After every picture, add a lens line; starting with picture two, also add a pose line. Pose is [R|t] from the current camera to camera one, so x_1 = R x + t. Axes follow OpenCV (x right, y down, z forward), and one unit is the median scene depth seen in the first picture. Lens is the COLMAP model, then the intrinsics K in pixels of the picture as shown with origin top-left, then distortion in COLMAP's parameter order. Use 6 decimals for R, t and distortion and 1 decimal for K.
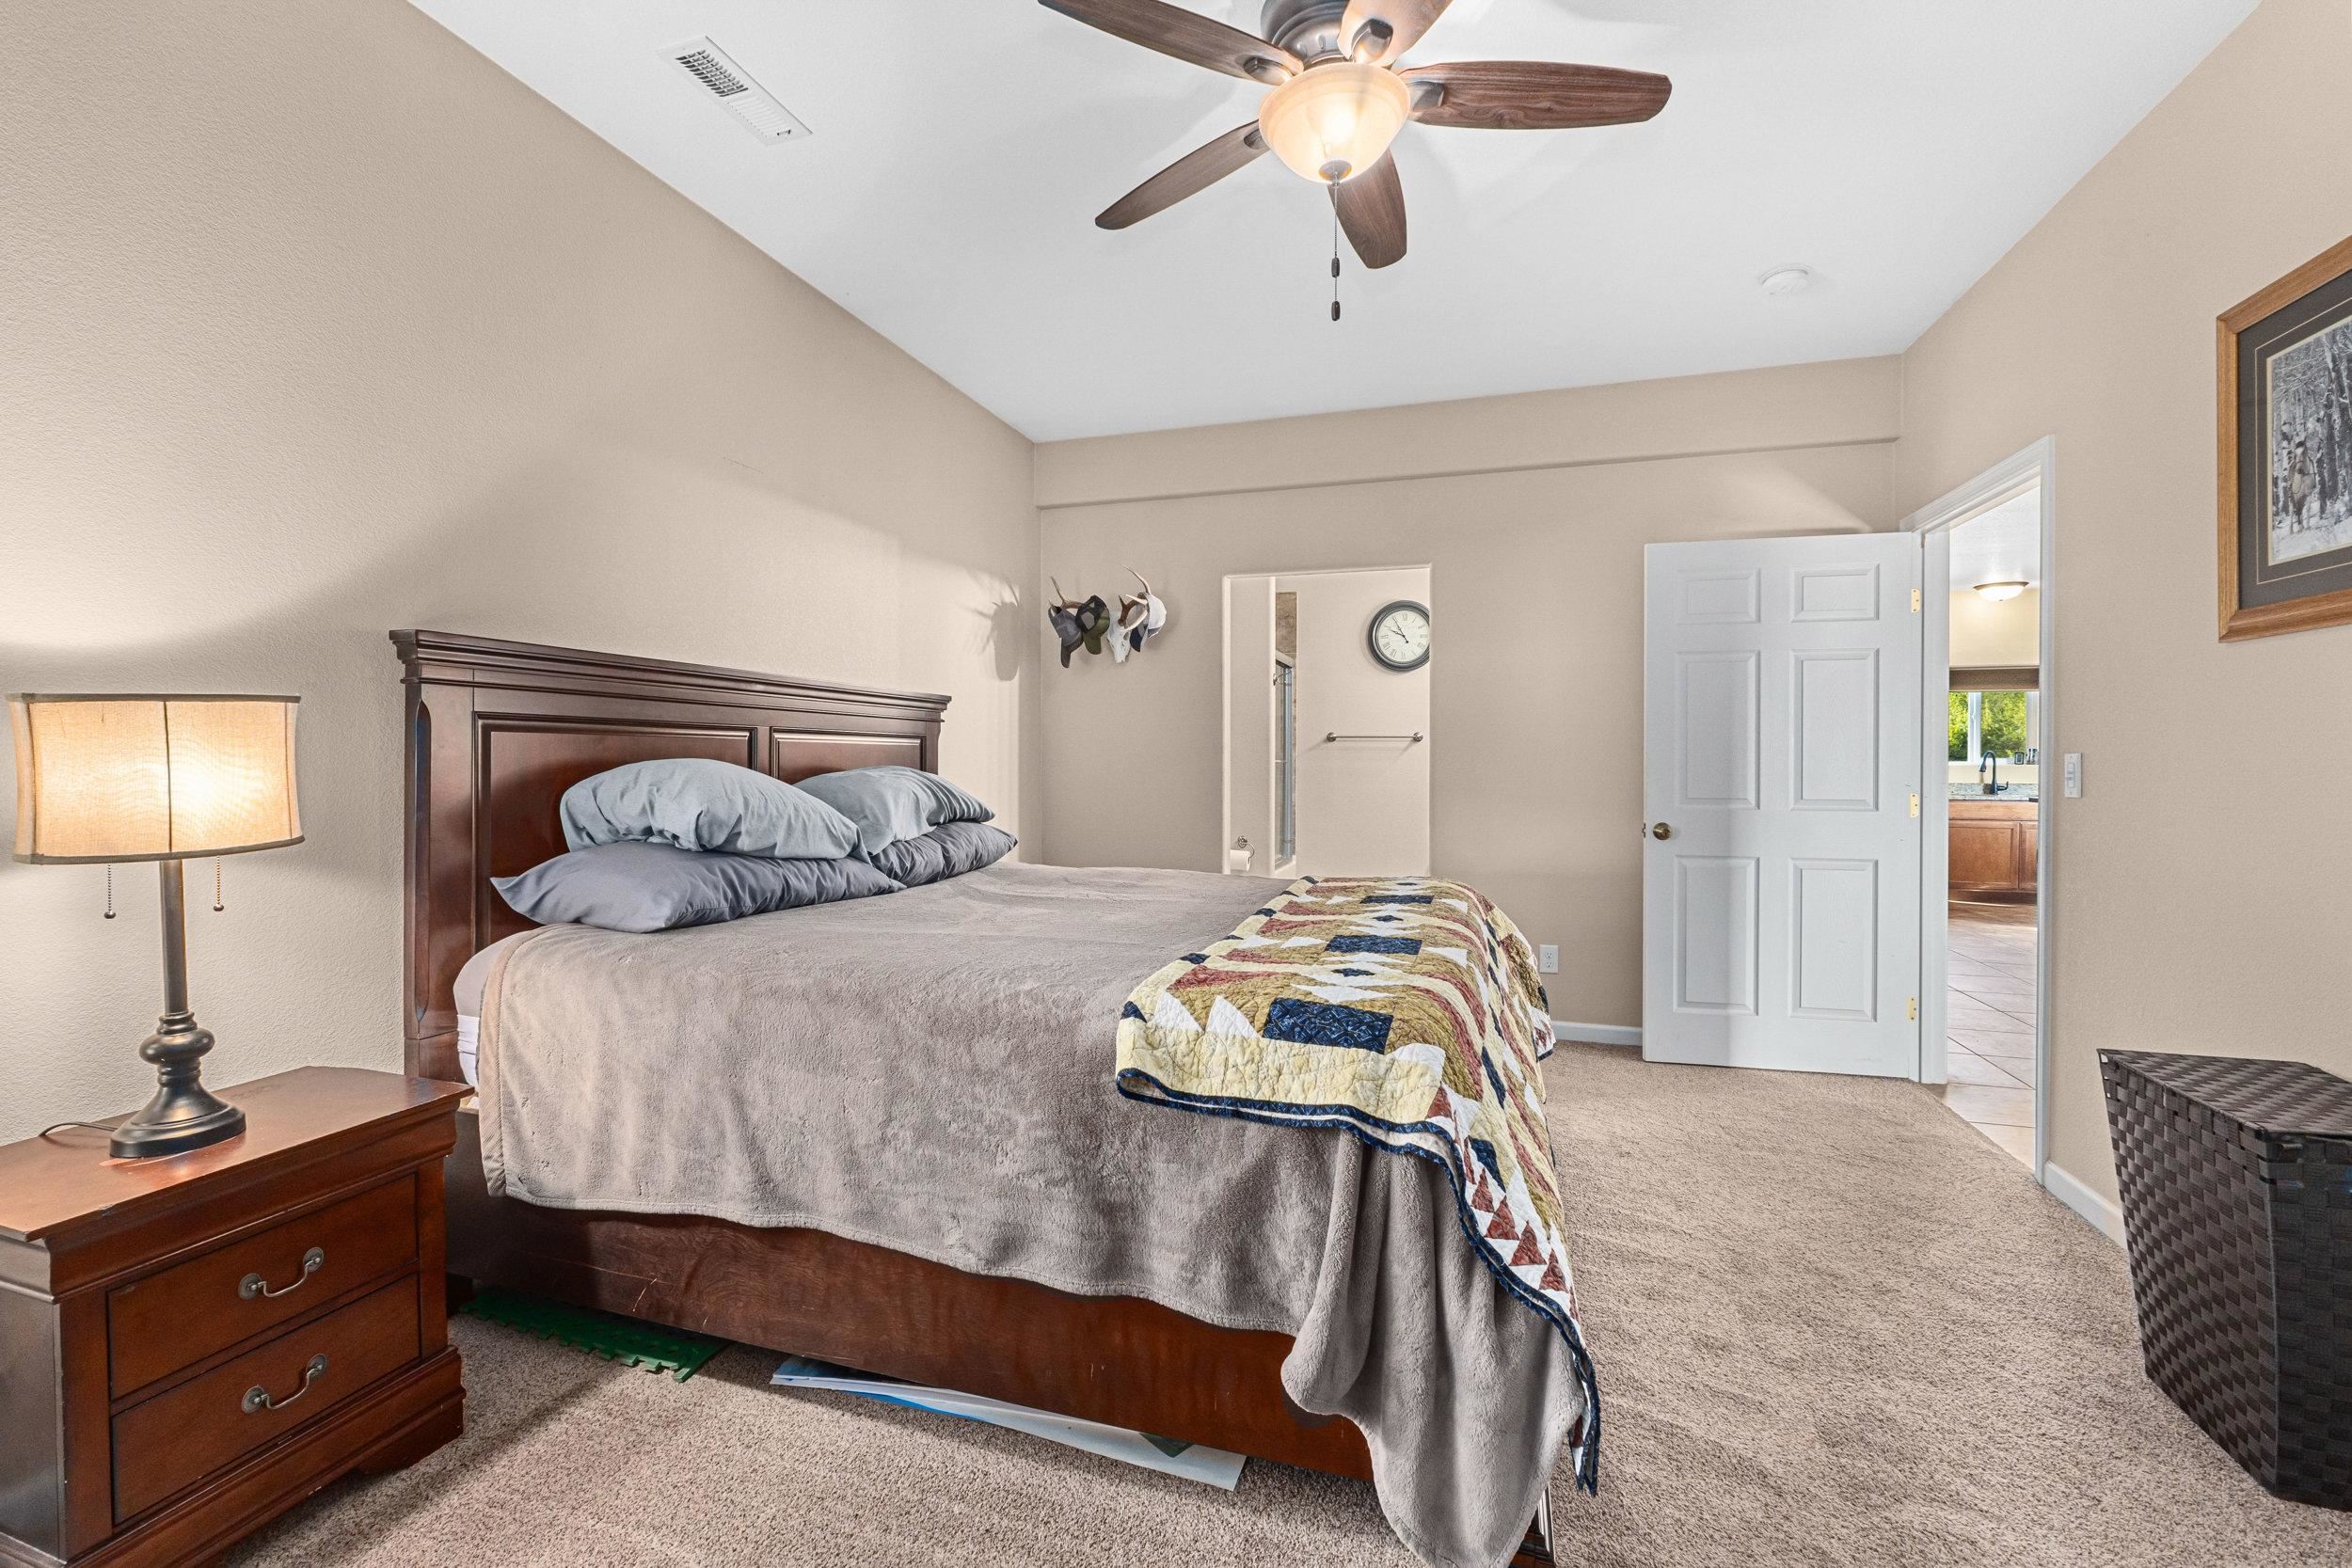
lens RADIAL K [[988.1, 0, 1169.4], [0, 988.1, 776.4], [0, 0, 1]] dist [-0.005930, -0.000641]
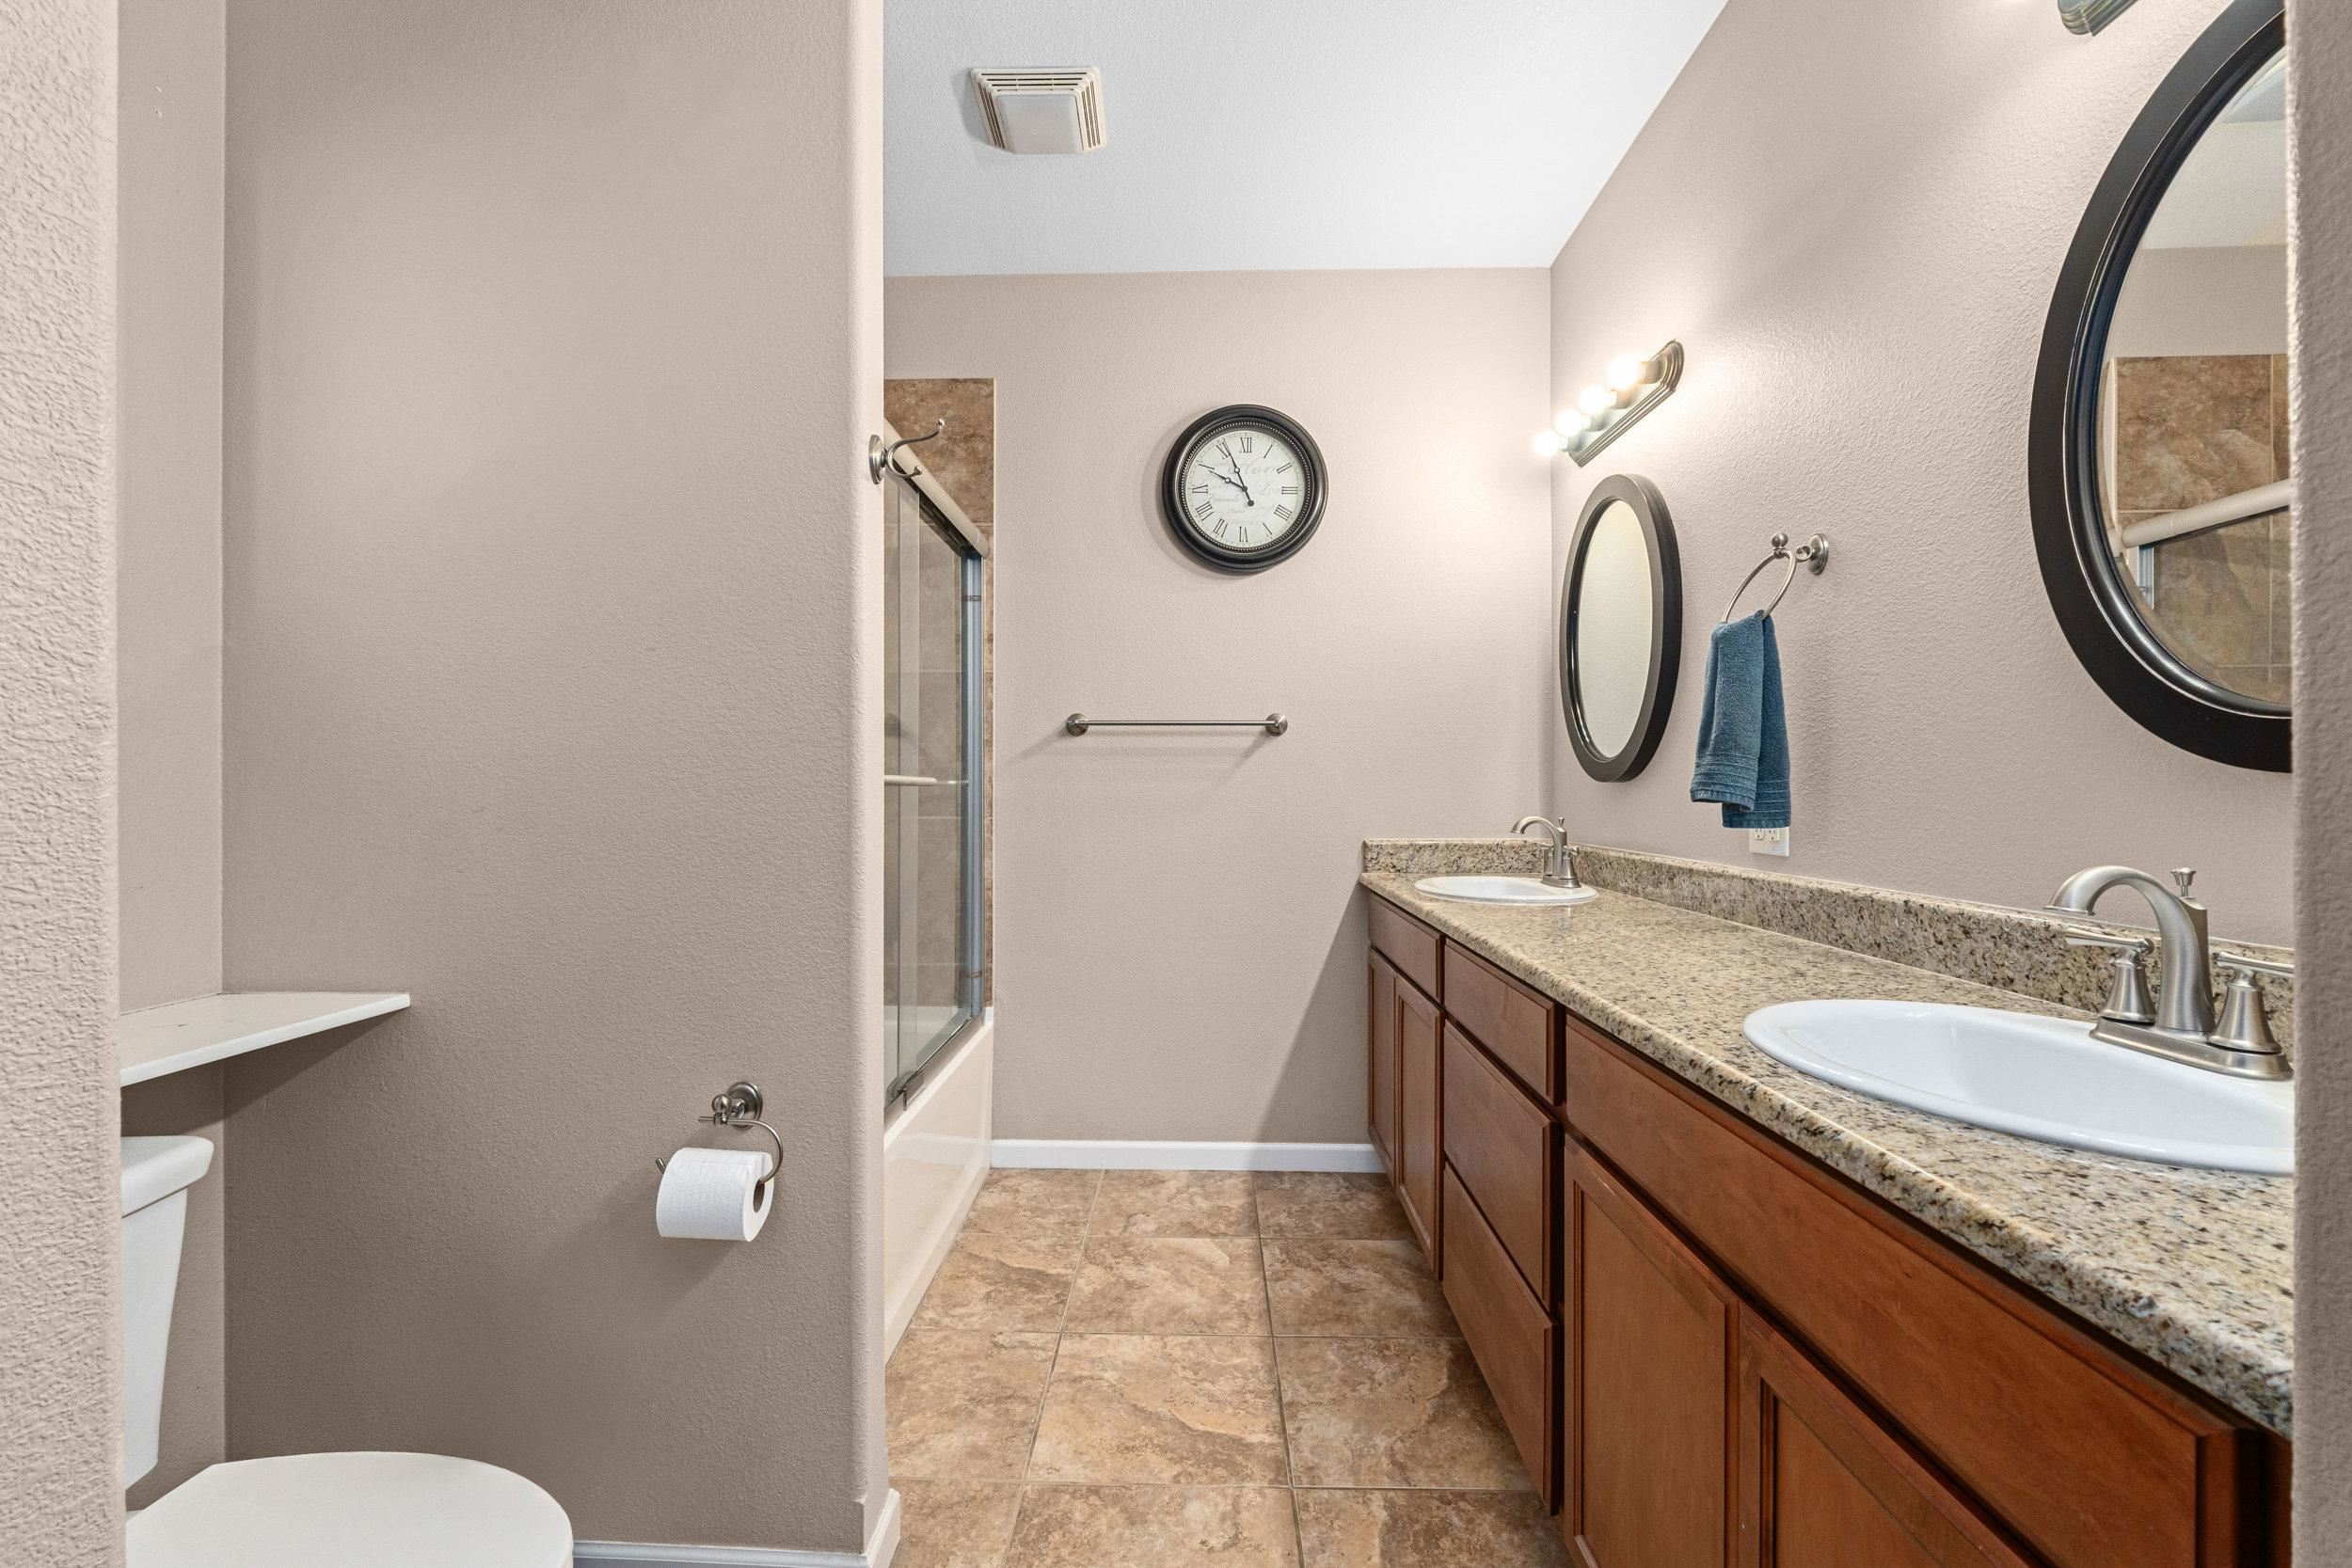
lens RADIAL K [[988.1, 0, 1178.1], [0, 988.1, 781.5], [0, 0, 1]] dist [-0.005930, -0.000641]
pose [[0.960211, -0.001006, 0.279273, 0.089726], [0.005444, 0.999871, -0.015118, -0.008957], [-0.279222, 0.016037, 0.960093, 0.598059]]
